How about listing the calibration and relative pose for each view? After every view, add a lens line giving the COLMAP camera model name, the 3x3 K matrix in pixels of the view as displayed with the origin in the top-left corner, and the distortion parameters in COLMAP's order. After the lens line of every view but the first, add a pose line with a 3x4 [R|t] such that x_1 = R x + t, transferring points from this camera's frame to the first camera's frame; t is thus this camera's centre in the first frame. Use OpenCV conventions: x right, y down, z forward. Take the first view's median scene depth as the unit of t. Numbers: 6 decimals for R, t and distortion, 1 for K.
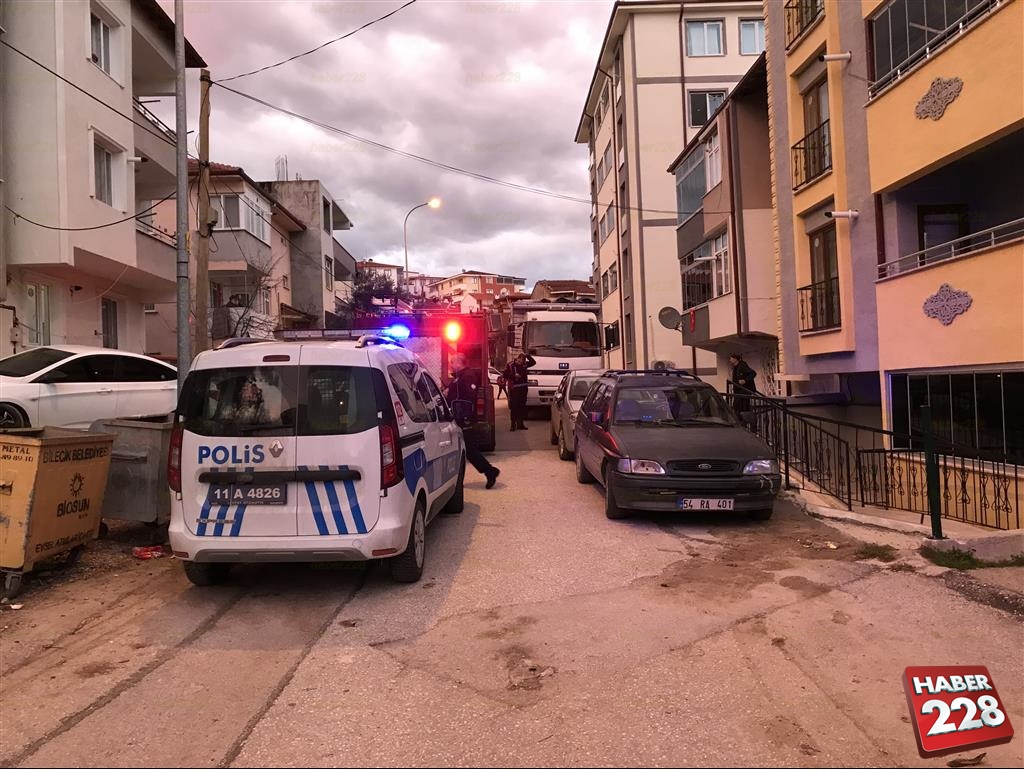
lens RADIAL K [[855.0, 0, 514.7], [0, 855.0, 390.9], [0, 0, 1]] dist [0.029922, -0.036059]
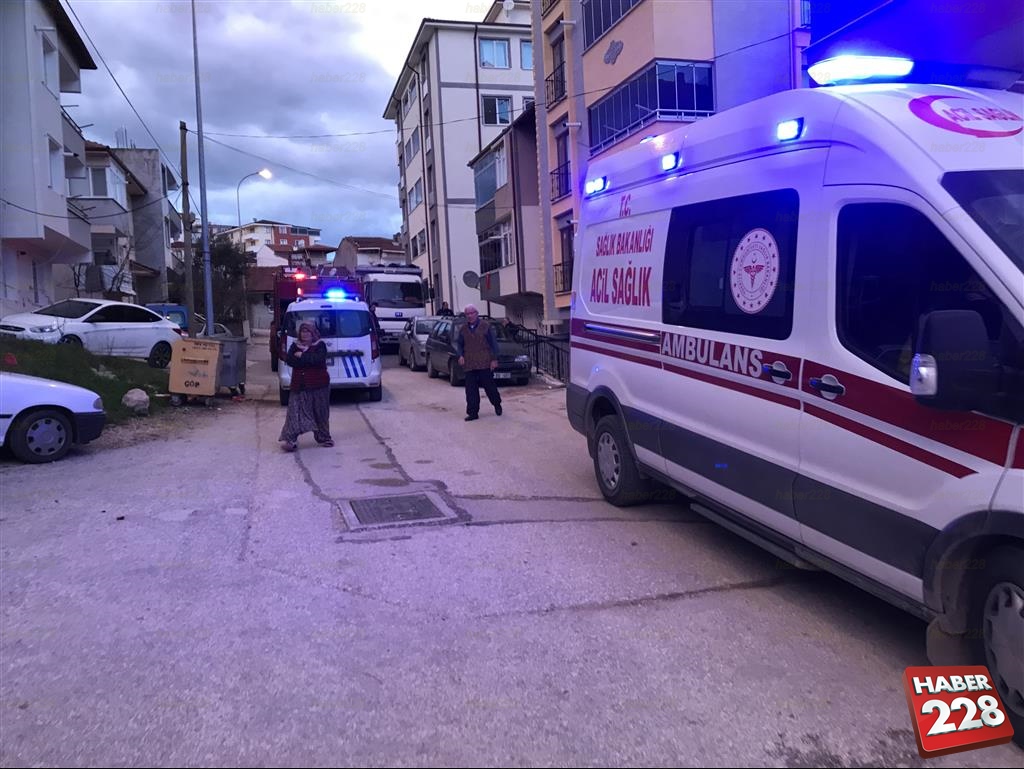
lens RADIAL K [[855.0, 0, 515.2], [0, 855.0, 383.2], [0, 0, 1]] dist [0.029922, -0.036059]
pose [[0.971415, -0.017888, 0.236715, -0.077559], [0.006817, 0.998848, 0.047506, 0.015361], [-0.237292, -0.044535, 0.970417, -0.350473]]
